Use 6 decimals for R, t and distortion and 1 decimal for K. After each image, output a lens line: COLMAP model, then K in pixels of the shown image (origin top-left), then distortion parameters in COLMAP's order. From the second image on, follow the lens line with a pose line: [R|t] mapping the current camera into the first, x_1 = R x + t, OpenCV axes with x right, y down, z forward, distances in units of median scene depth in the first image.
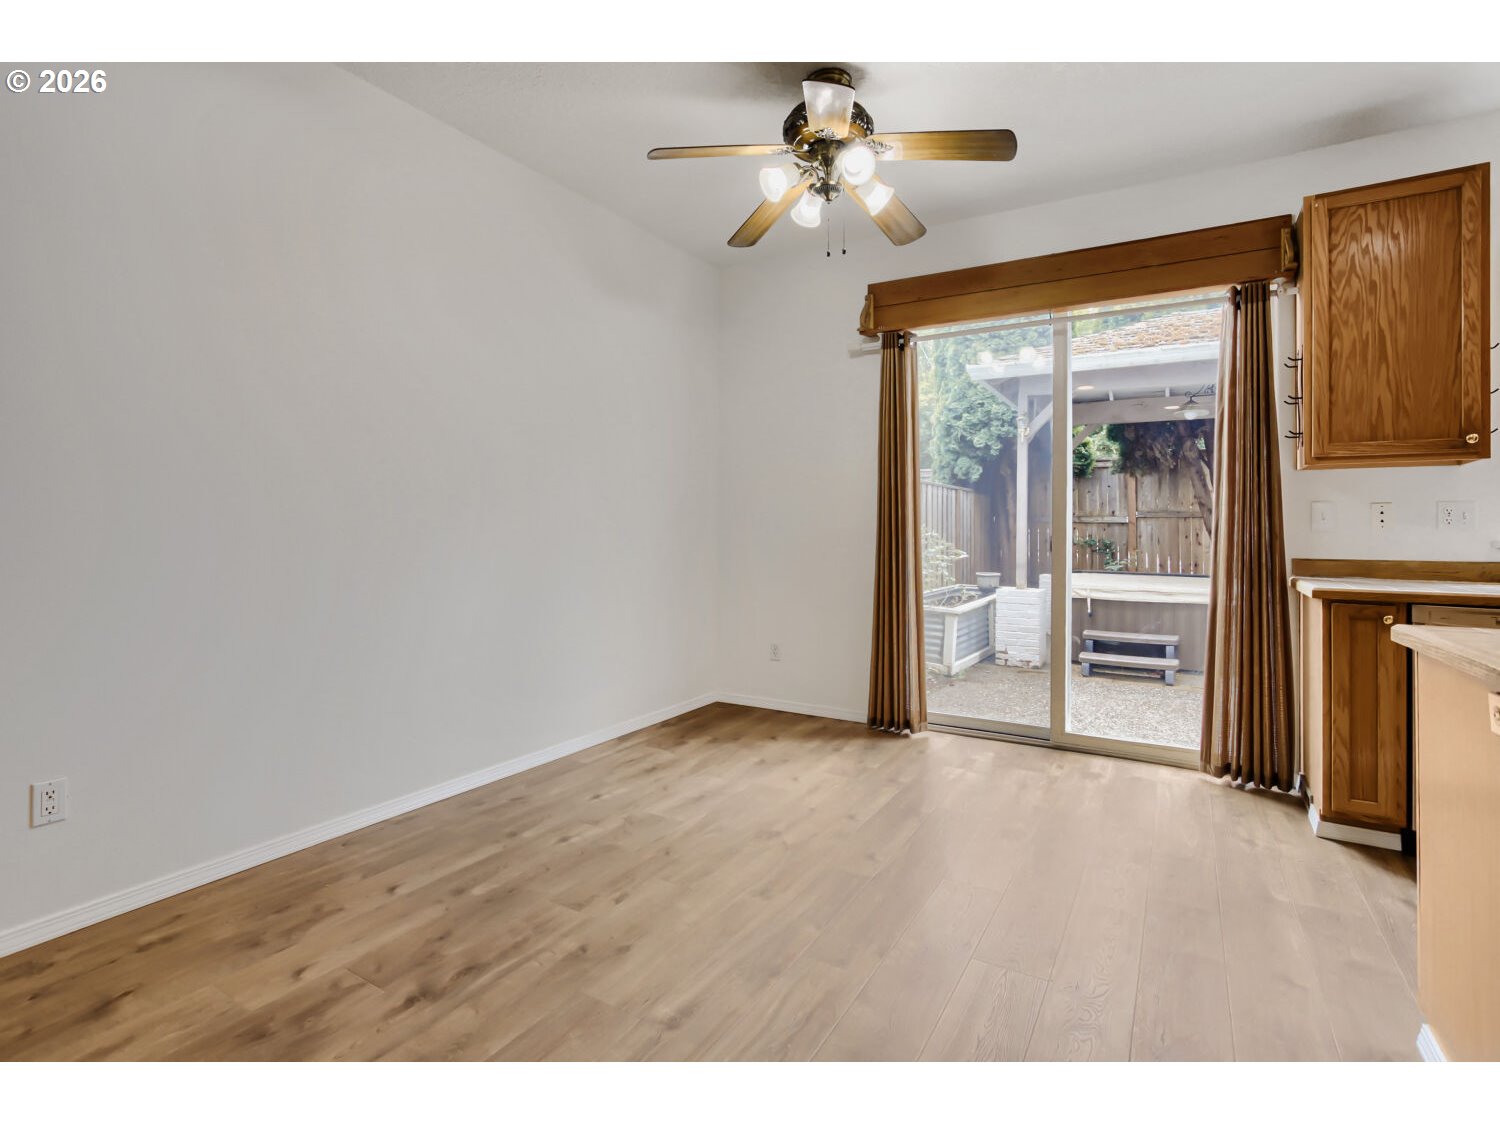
lens RADIAL K [[724.8, 0, 737.4], [0, 724.8, 524.1], [0, 0, 1]] dist [-0.043514, 0.017911]
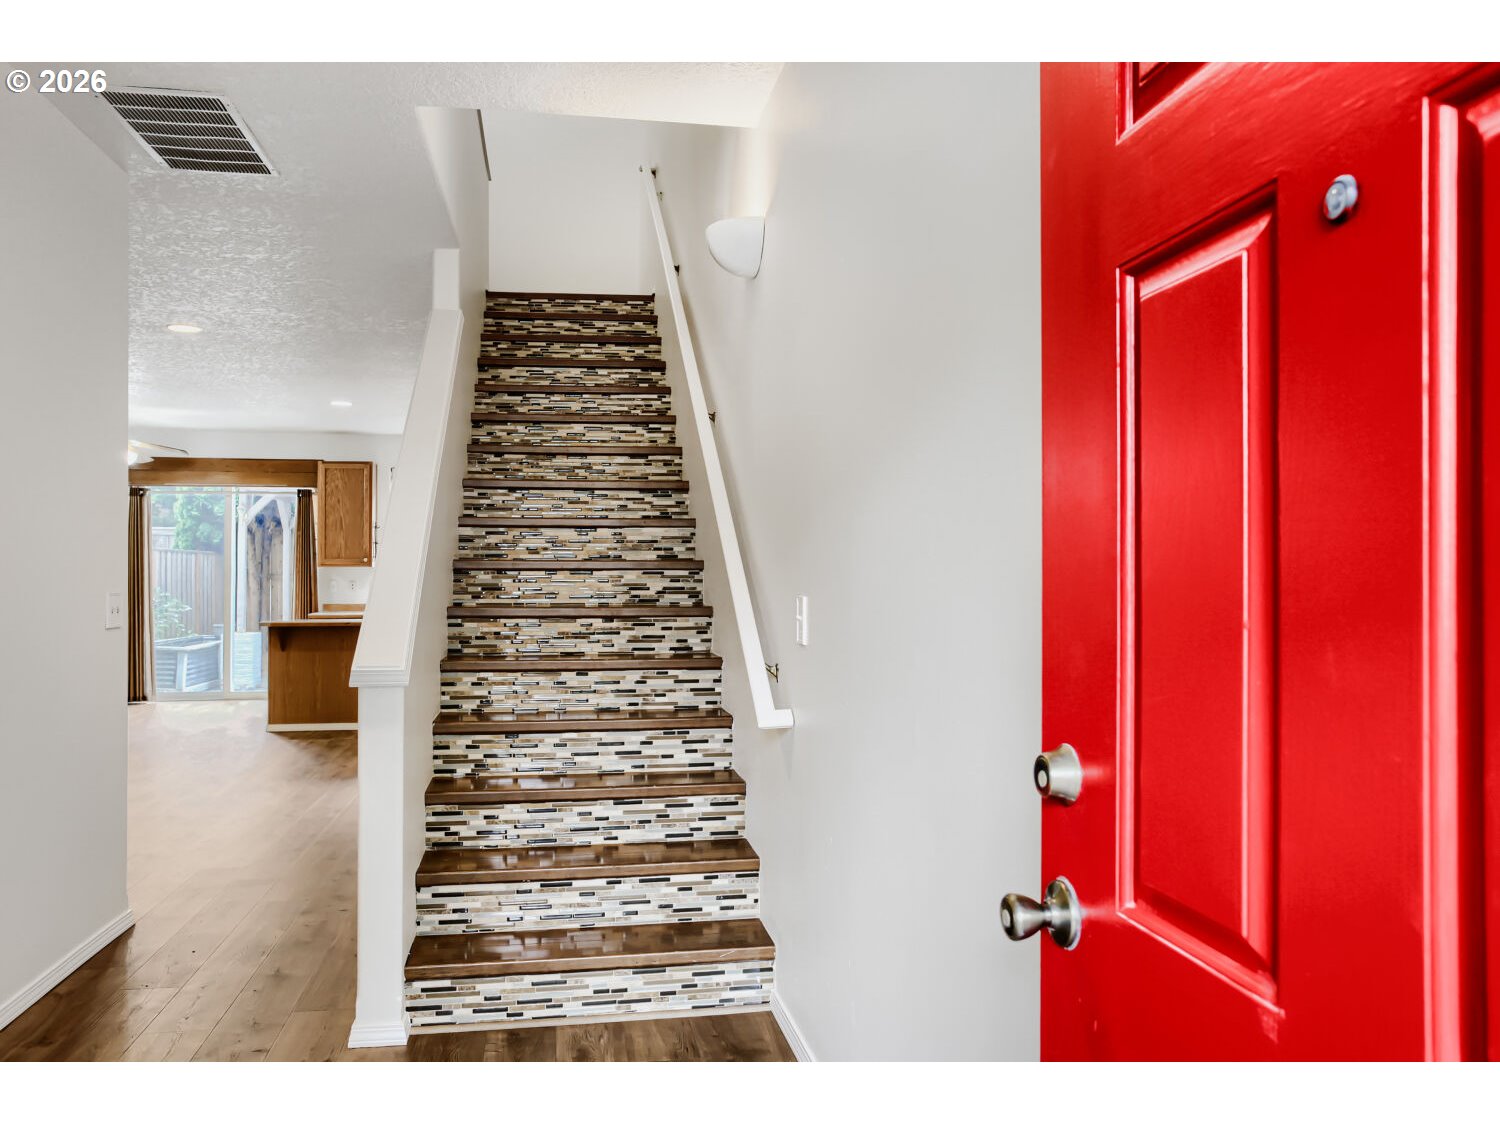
lens RADIAL K [[1070.8, 0, 727.8], [0, 1070.8, 551.1], [0, 0, 1]] dist [-0.005498, -0.005683]
pose [[0.752109, 0.007310, 0.658998, -0.553596], [0.003065, 0.999889, -0.014589, -0.071217], [-0.659032, 0.012992, 0.752003, -2.546999]]
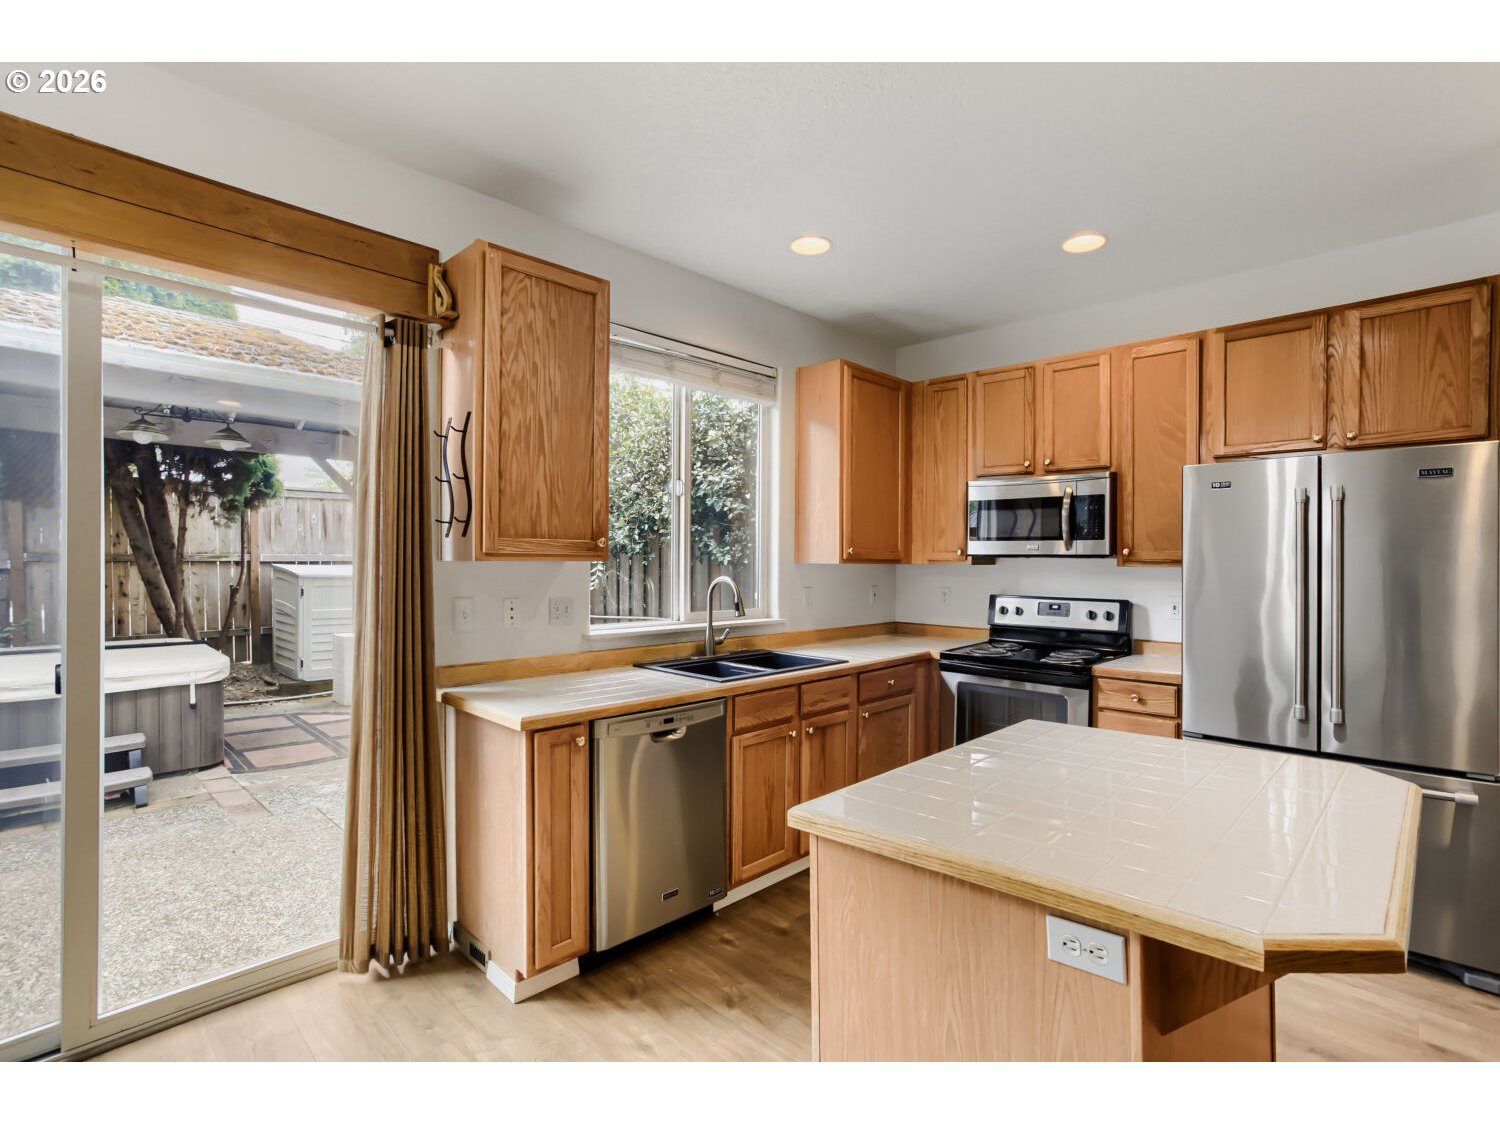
lens RADIAL K [[744.1, 0, 763.4], [0, 744.1, 566.4], [0, 0, 1]] dist [-0.041131, 0.016030]
pose [[0.212836, -0.011937, 0.977015, 0.021139], [-0.013384, 0.999796, 0.015131, -0.084602], [-0.976996, -0.016297, 0.212633, 0.430637]]
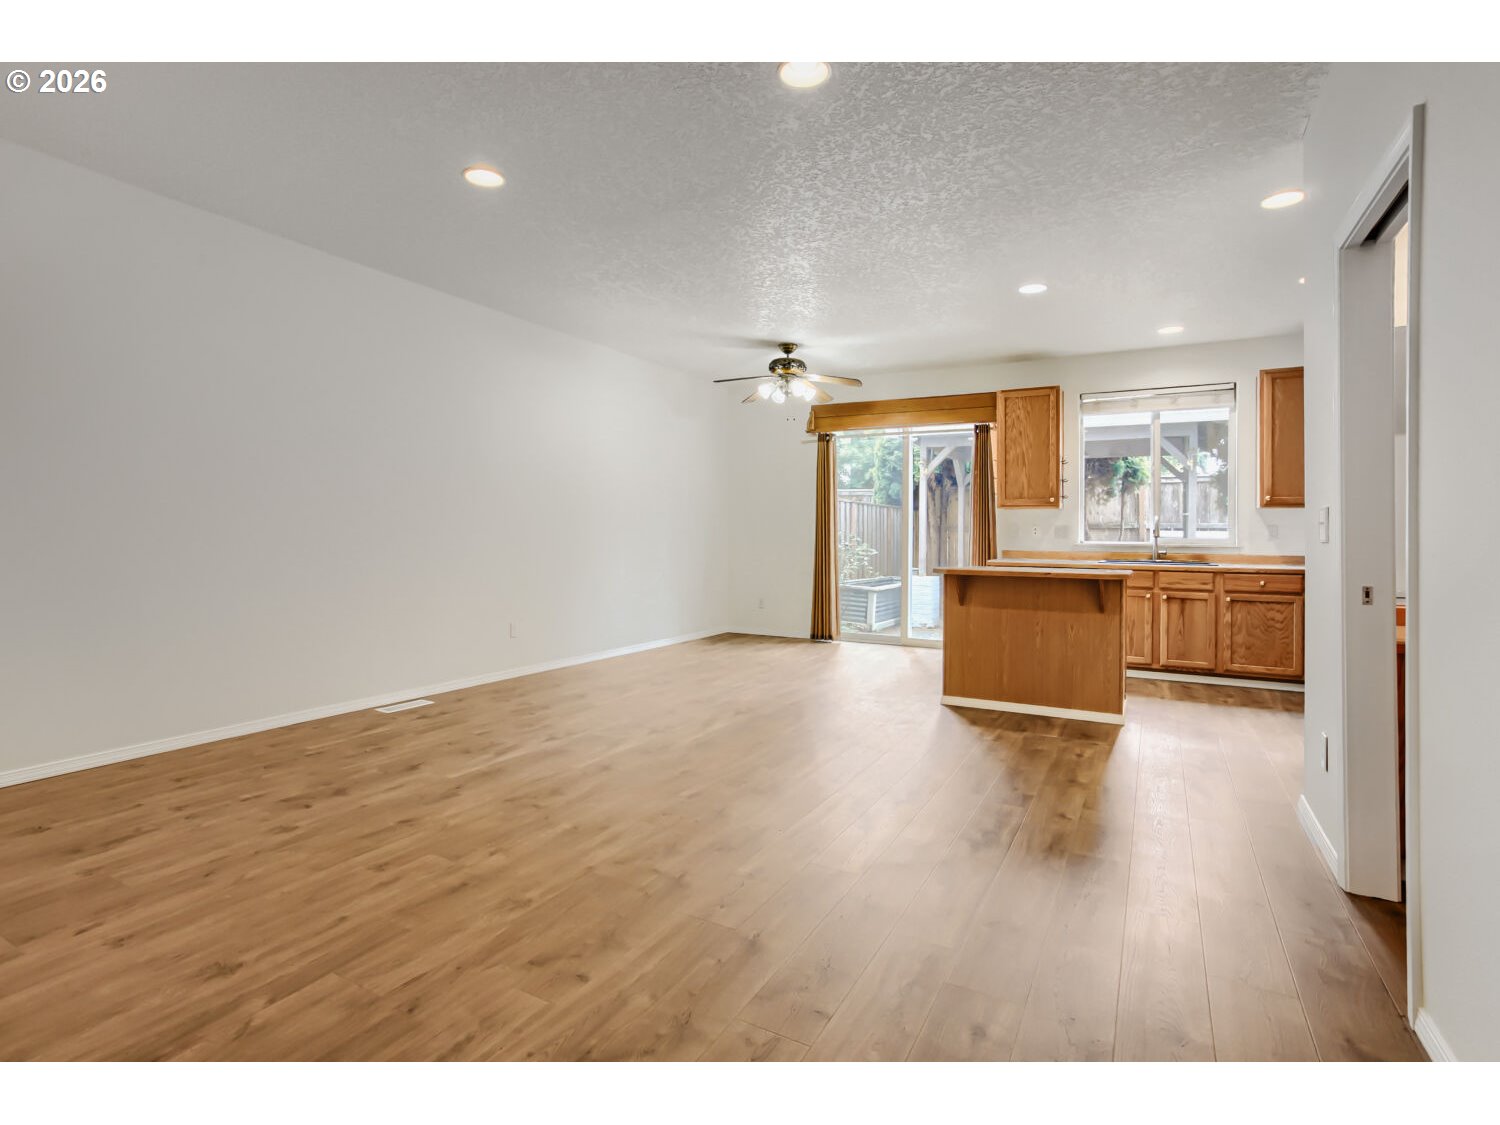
lens RADIAL K [[744.1, 0, 729.4], [0, 744.1, 529.7], [0, 0, 1]] dist [-0.041131, 0.016030]
pose [[0.999588, 0.004250, 0.028397, -0.112235], [-0.004231, 0.999991, -0.000732, -0.008675], [-0.028399, 0.000612, 0.999596, -1.208951]]
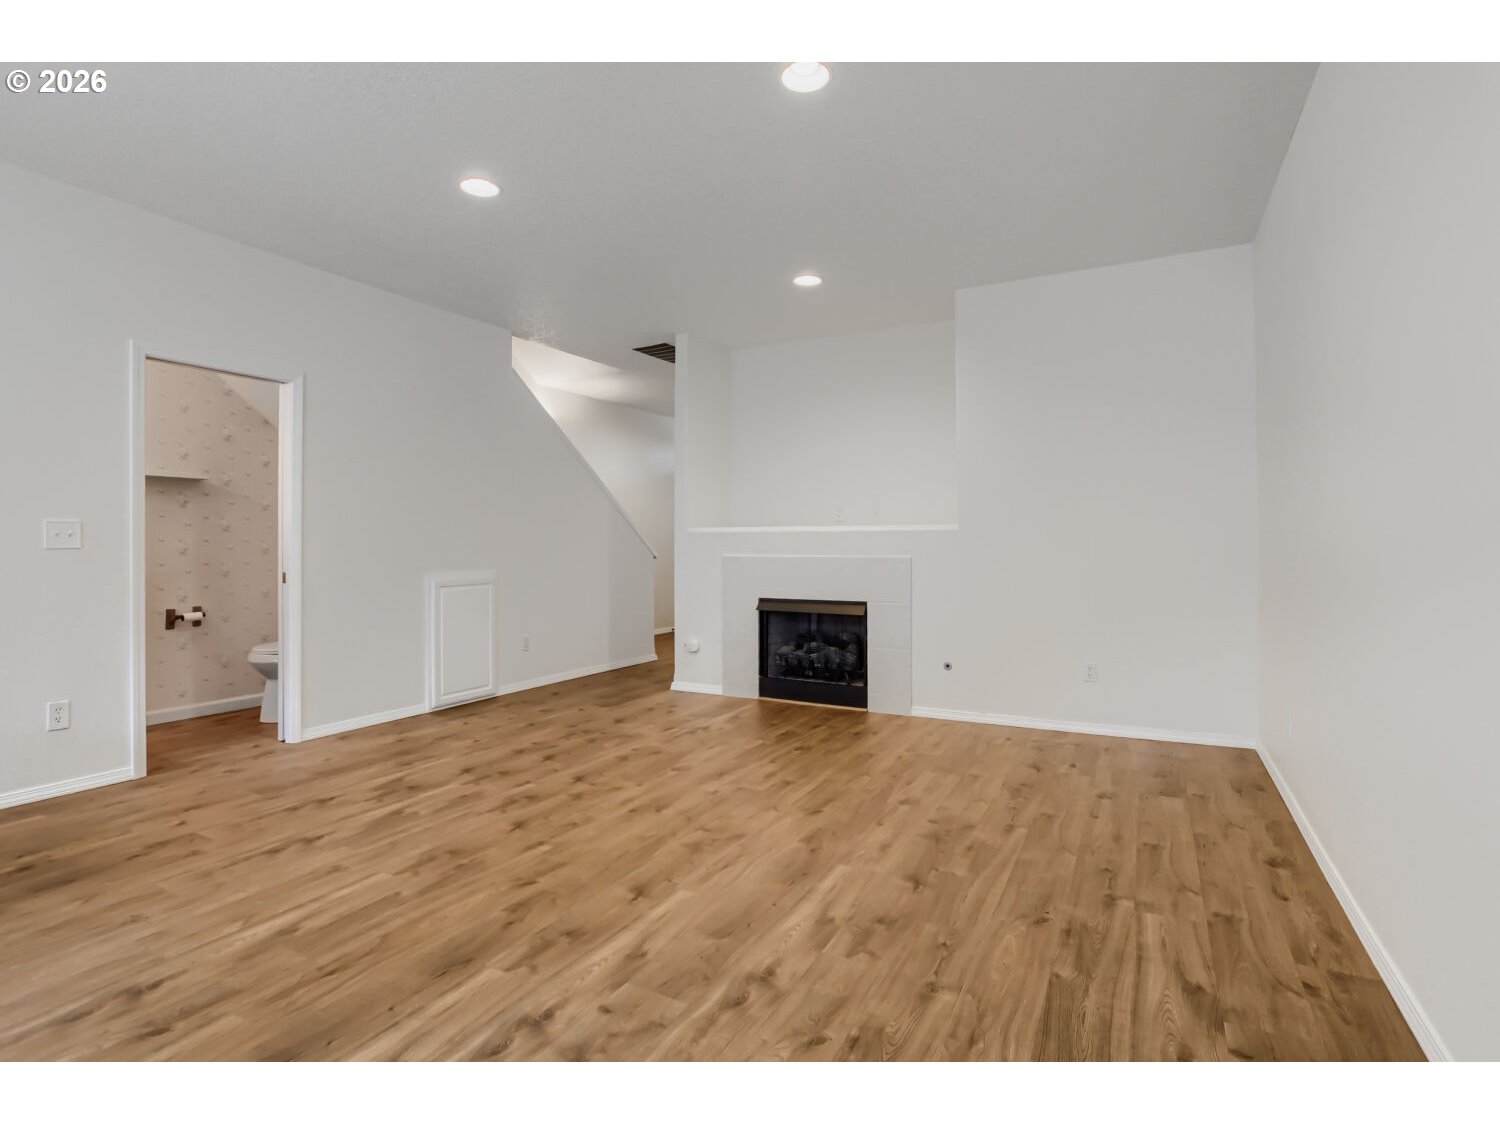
lens RADIAL K [[744.1, 0, 714.2], [0, 744.1, 556.5], [0, 0, 1]] dist [-0.041131, 0.016030]
pose [[-0.999783, -0.002405, -0.020675, -0.320066], [-0.002620, 0.999943, 0.010360, -0.001160], [0.020649, 0.010412, -0.999733, 0.642437]]
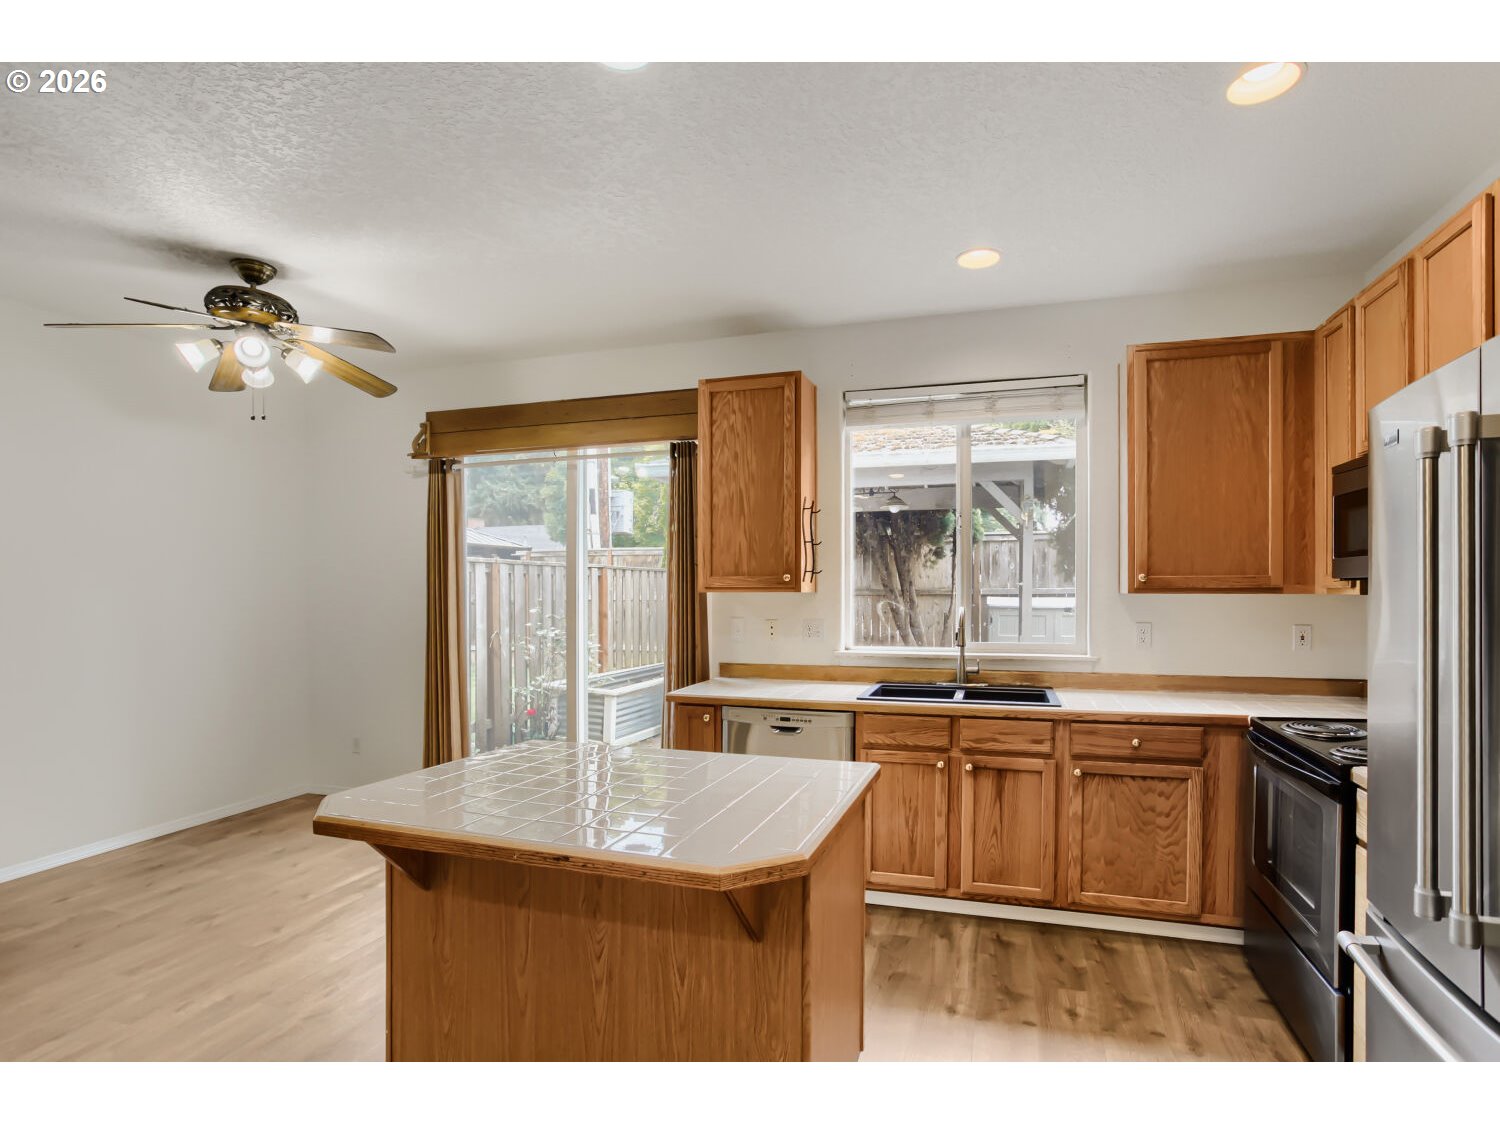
lens RADIAL K [[744.1, 0, 768.2], [0, 744.1, 598.0], [0, 0, 1]] dist [-0.041131, 0.016030]
pose [[0.969865, -0.007106, 0.243538, 0.531932], [0.002507, 0.999813, 0.019191, -0.087270], [-0.243629, -0.018002, 0.969701, -0.288758]]
